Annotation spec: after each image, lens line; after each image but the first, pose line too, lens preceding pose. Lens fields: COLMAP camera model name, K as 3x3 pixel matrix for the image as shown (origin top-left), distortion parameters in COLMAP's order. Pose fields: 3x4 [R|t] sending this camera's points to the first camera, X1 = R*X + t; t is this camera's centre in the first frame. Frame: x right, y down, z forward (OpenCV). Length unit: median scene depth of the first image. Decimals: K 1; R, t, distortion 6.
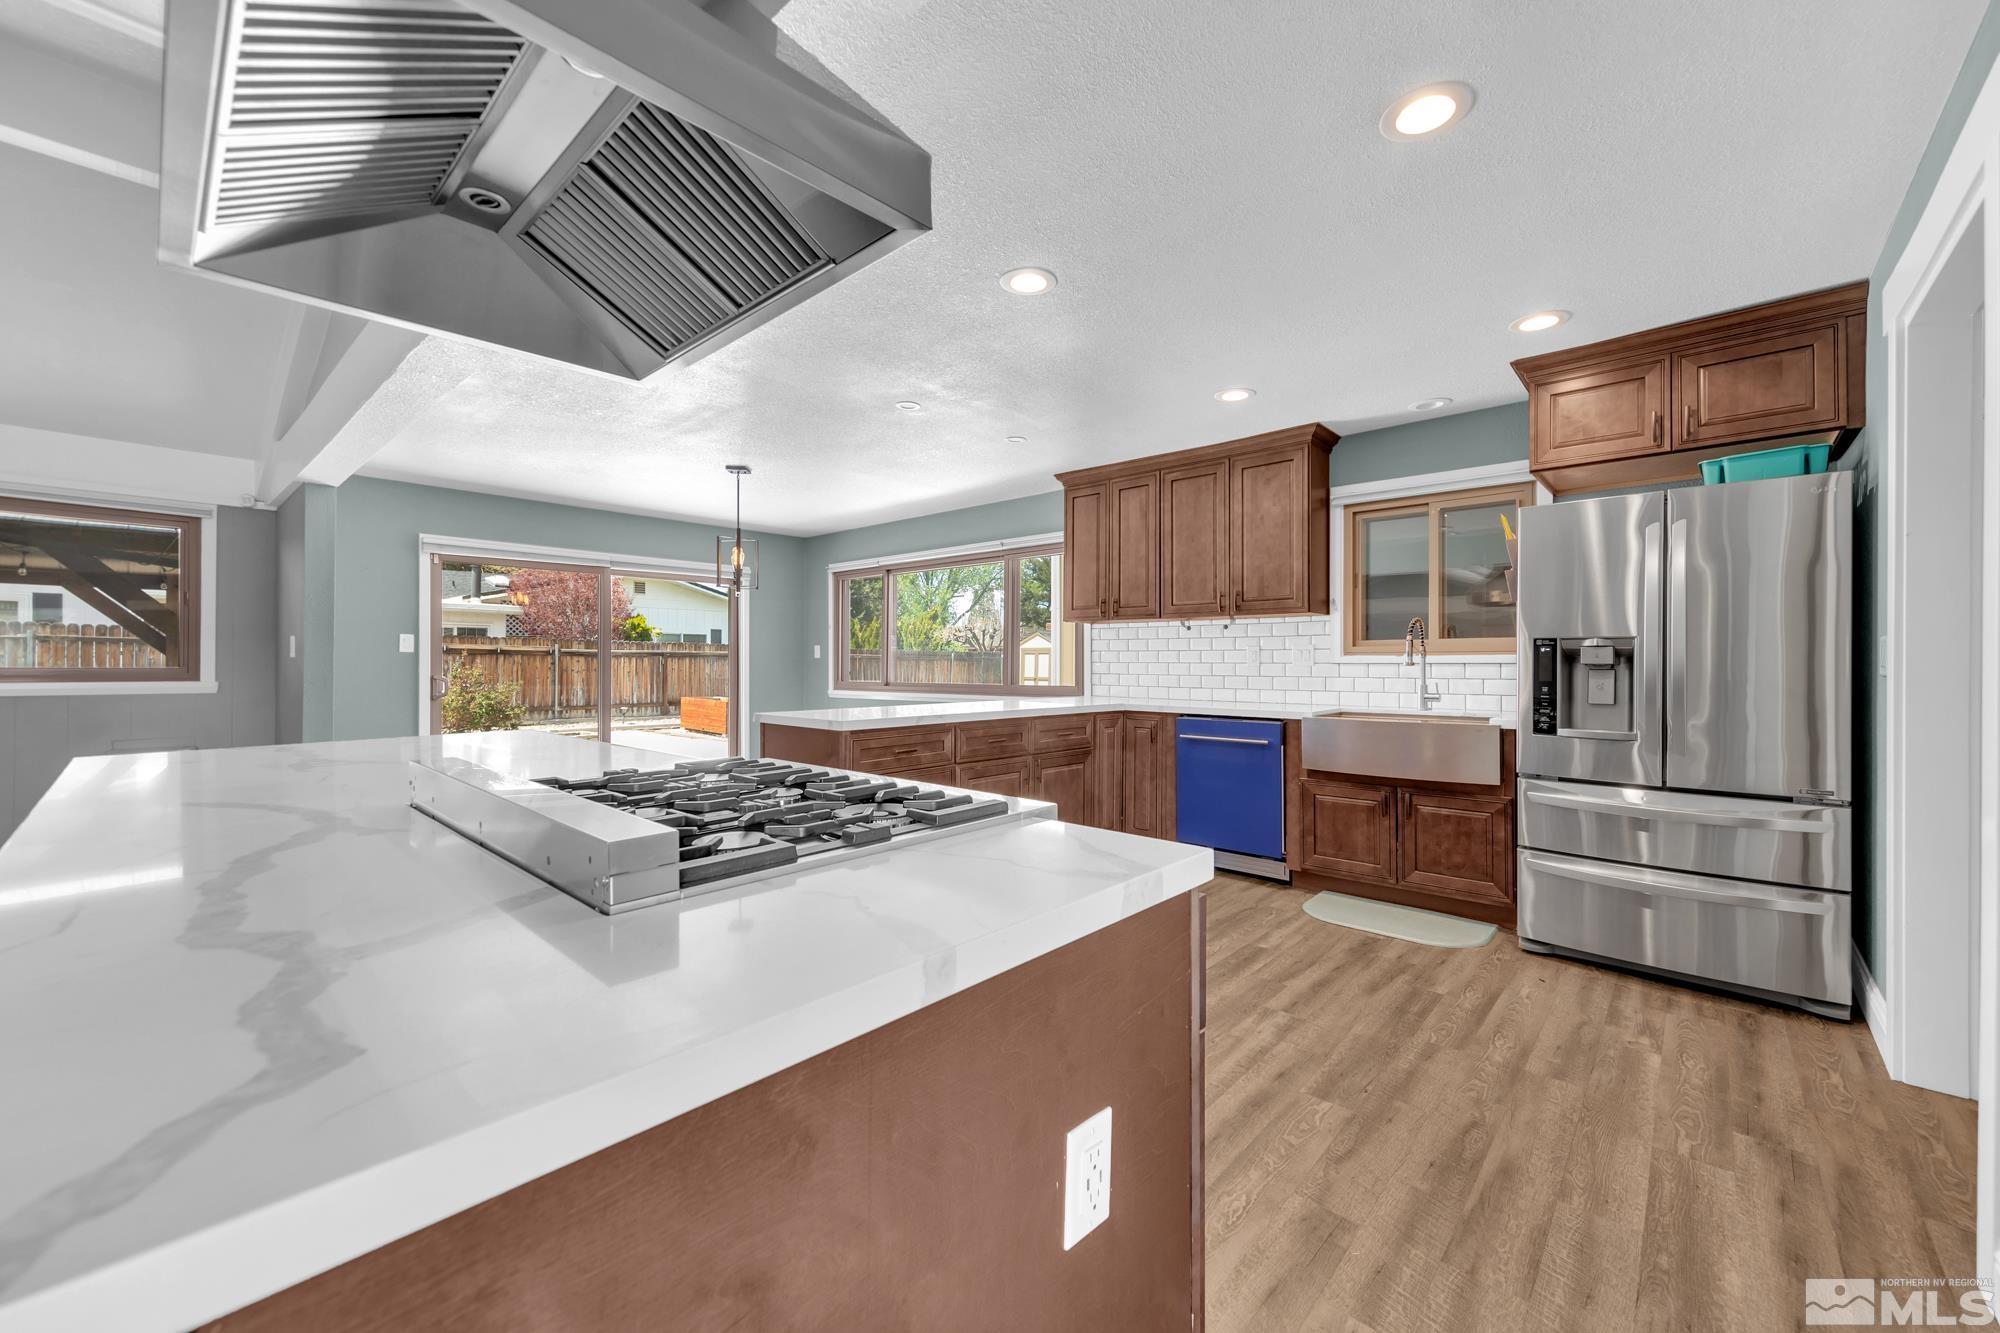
lens RADIAL K [[767.7, 0, 1023.1], [0, 767.7, 662.5], [0, 0, 1]] dist [0.005883, -0.000214]
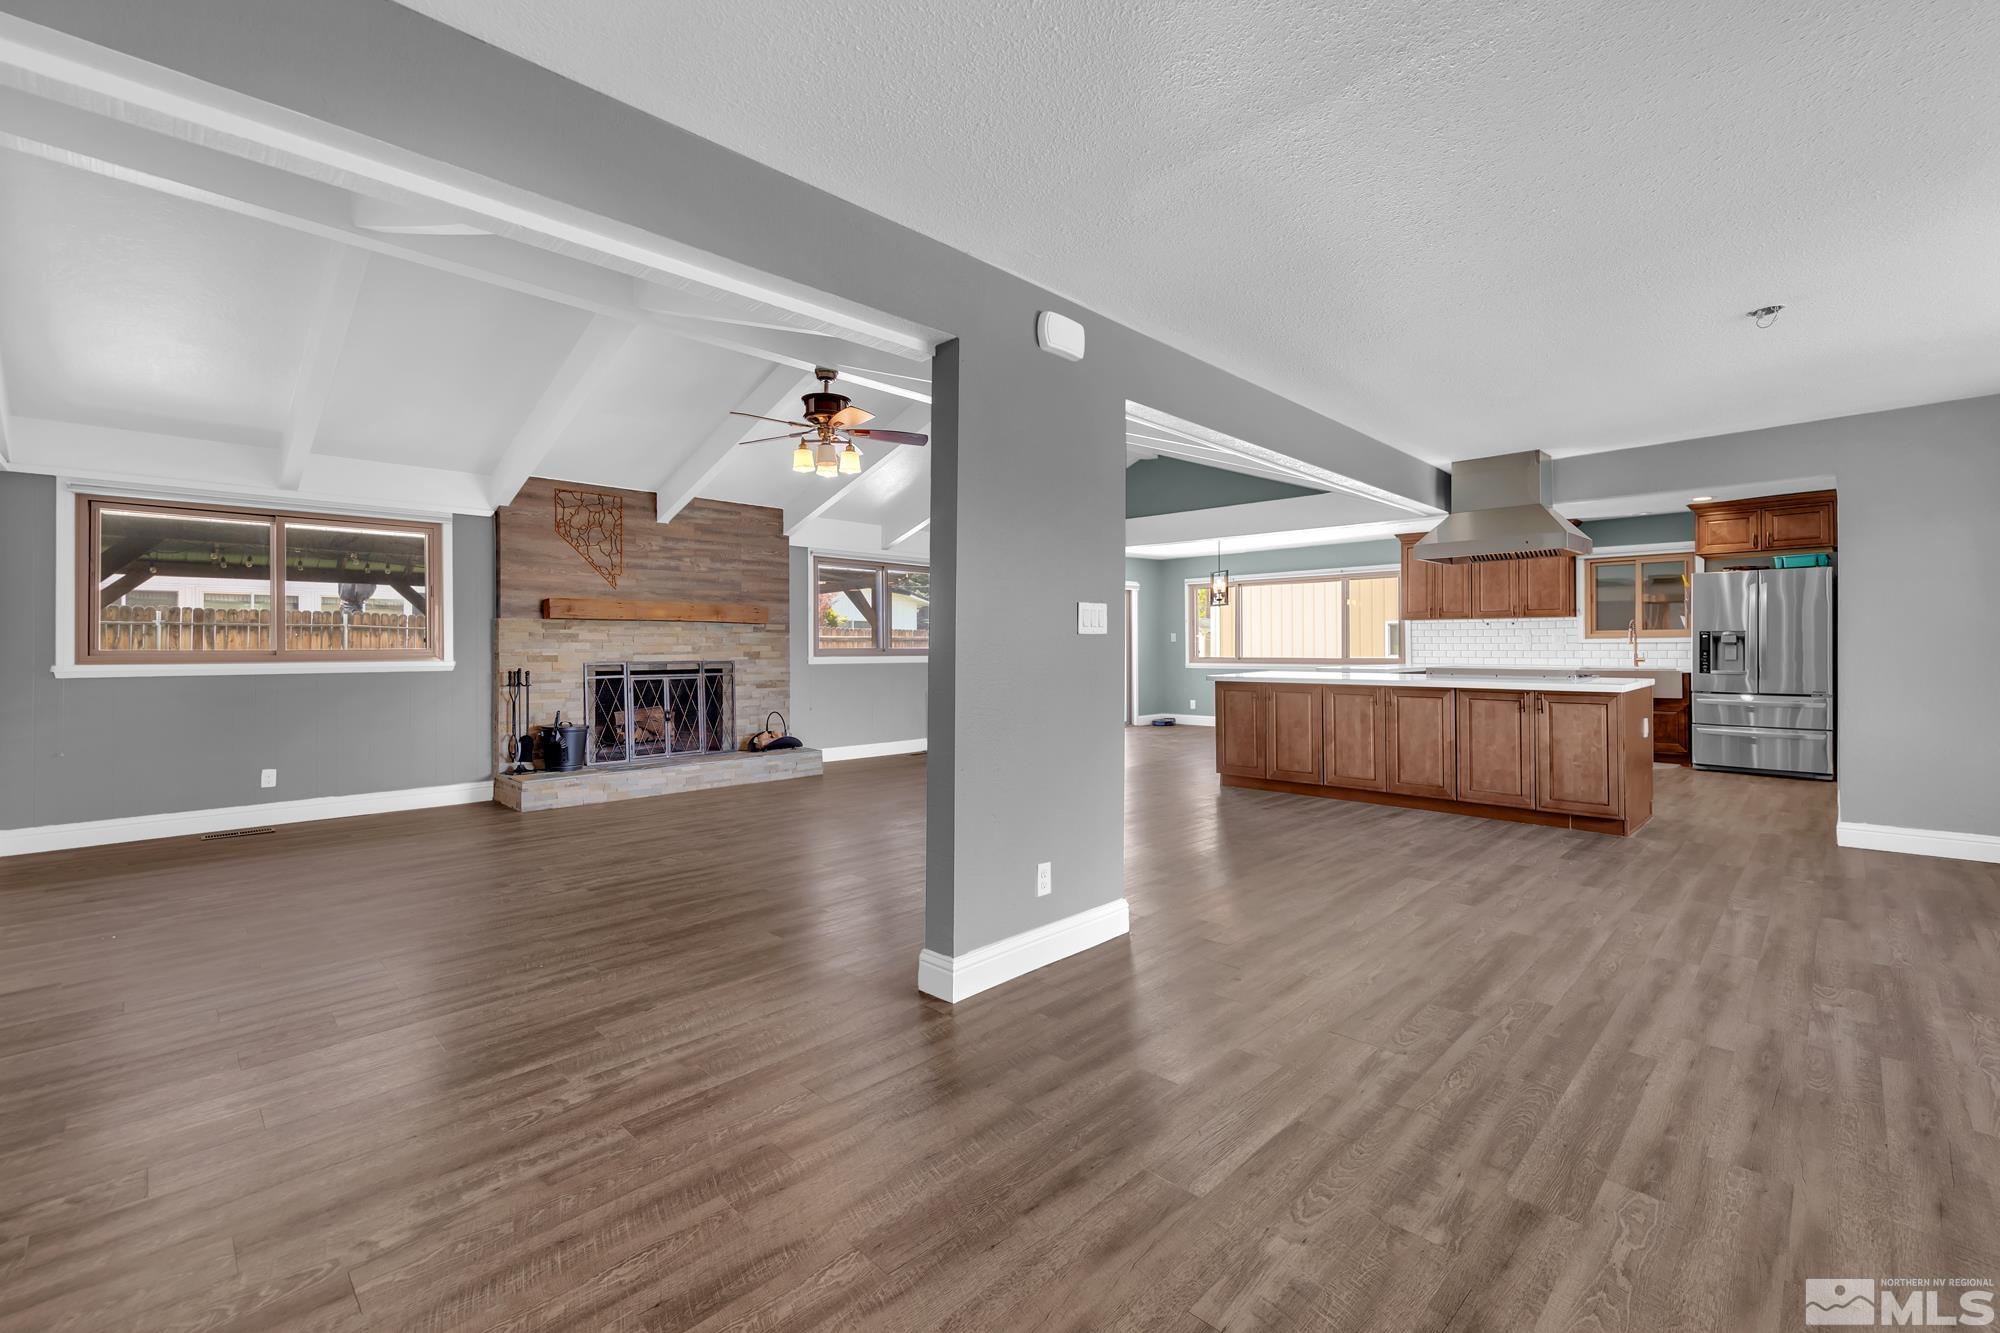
lens RADIAL K [[854.8, 0, 1016.4], [0, 854.8, 638.9], [0, 0, 1]] dist [0.008882, -0.000205]
pose [[0.998695, -0.004904, -0.050844, -0.823509], [0.004478, 0.999954, -0.008487, 0.001981], [0.050884, 0.008248, 0.998671, -1.103558]]
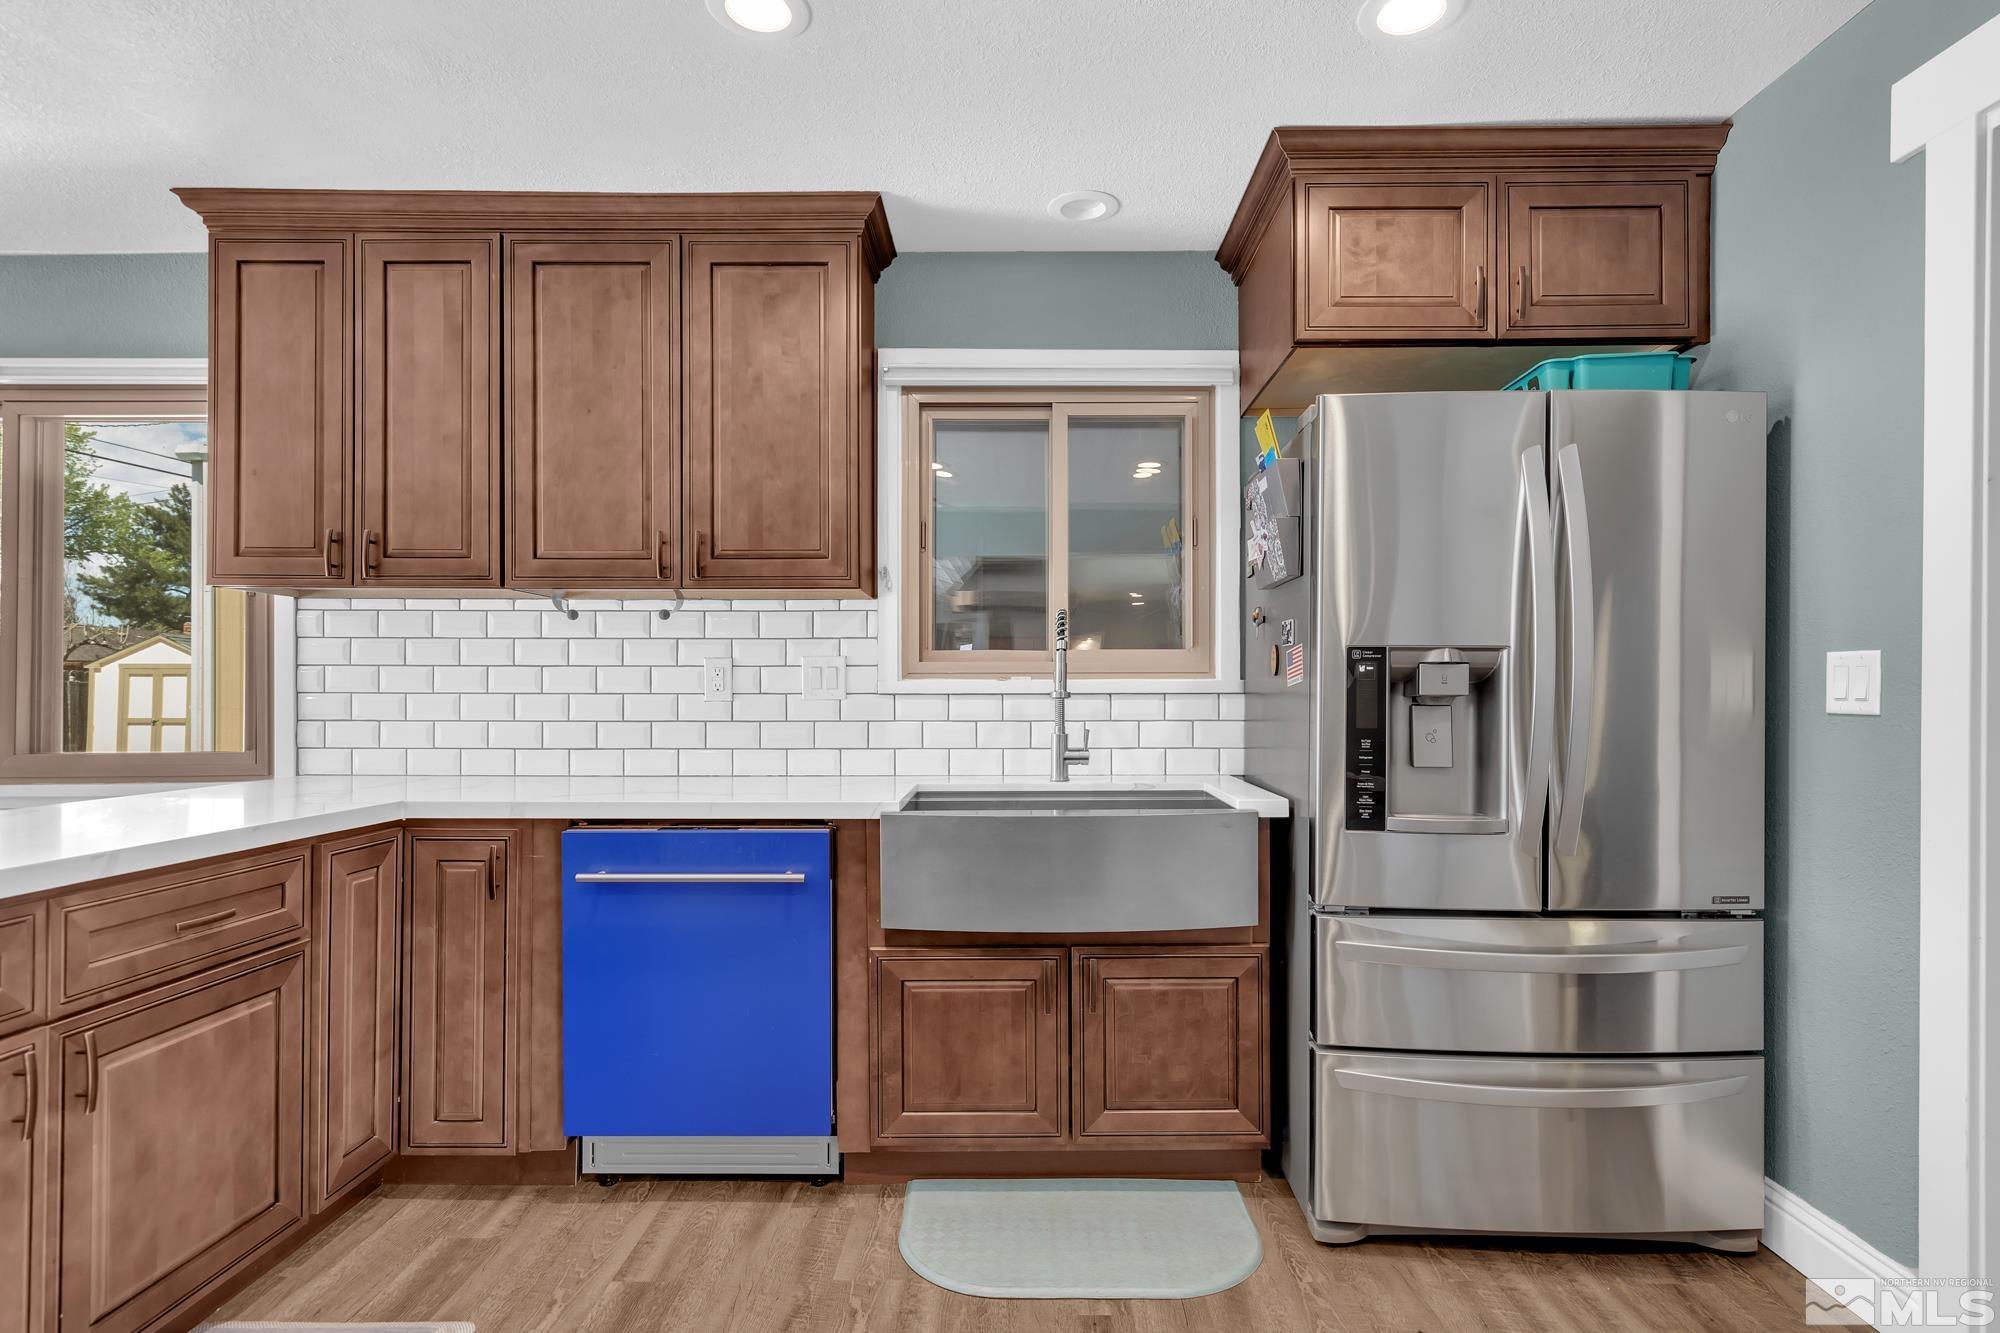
lens RADIAL K [[993.3, 0, 1009.8], [0, 993.3, 690.8], [0, 0, 1]] dist [0.005238, -0.001634]
pose [[0.751595, -0.001755, 0.659623, 0.031166], [0.001355, 0.999998, 0.001116, -0.001824], [-0.659624, 0.000055, 0.751596, 0.438113]]
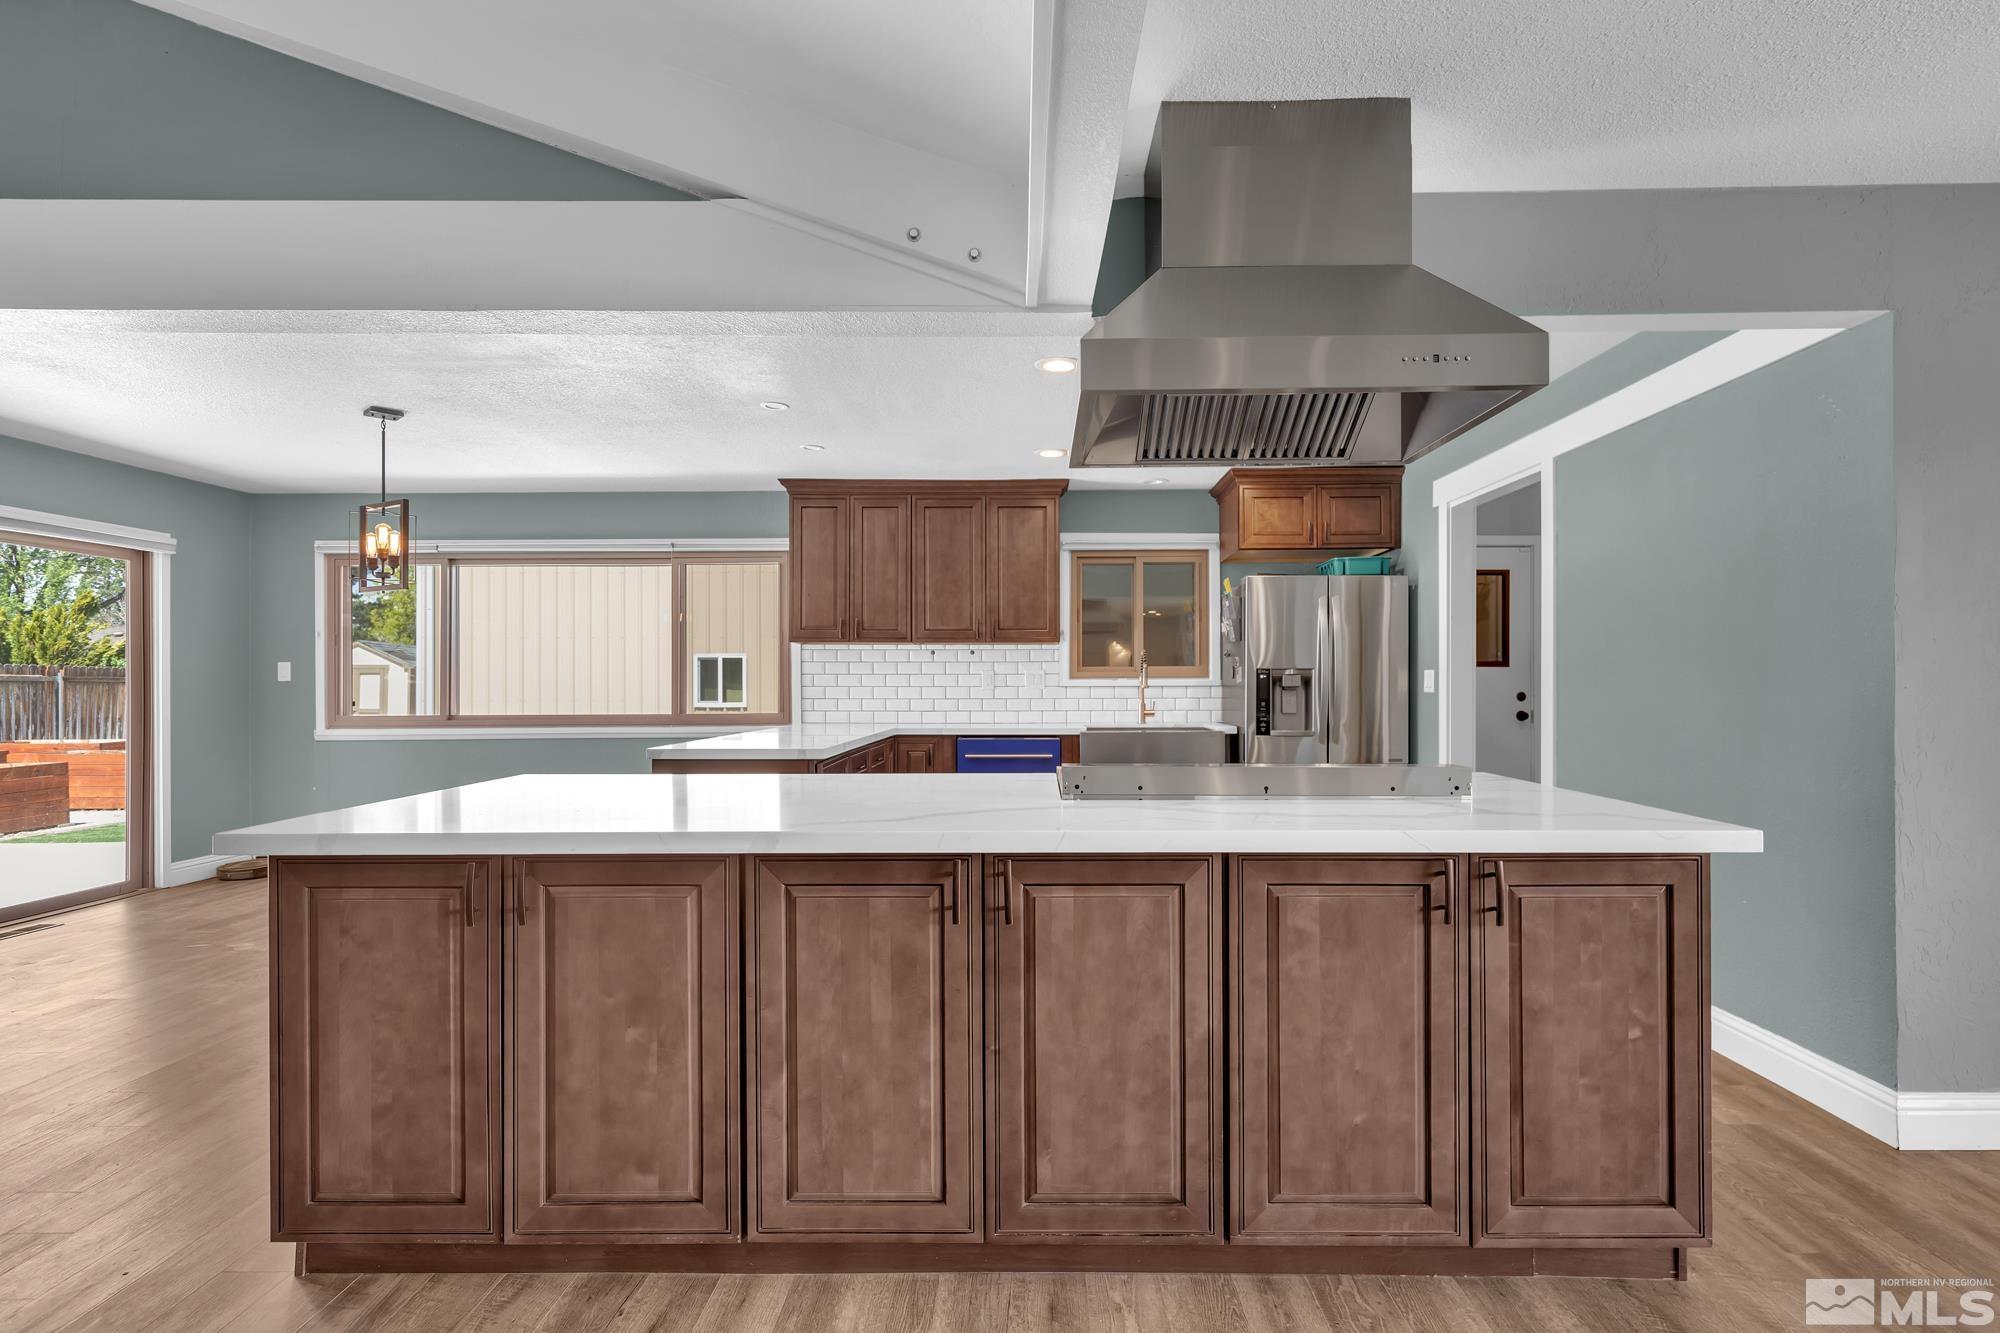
lens RADIAL K [[968.7, 0, 1024.5], [0, 968.7, 681.4], [0, 0, 1]] dist [0.001630, 0.000136]
pose [[0.753631, -0.000511, 0.657298, -0.569617], [0.003071, 0.999992, -0.002743, -0.002810], [-0.657291, 0.004086, 0.753626, -0.047171]]
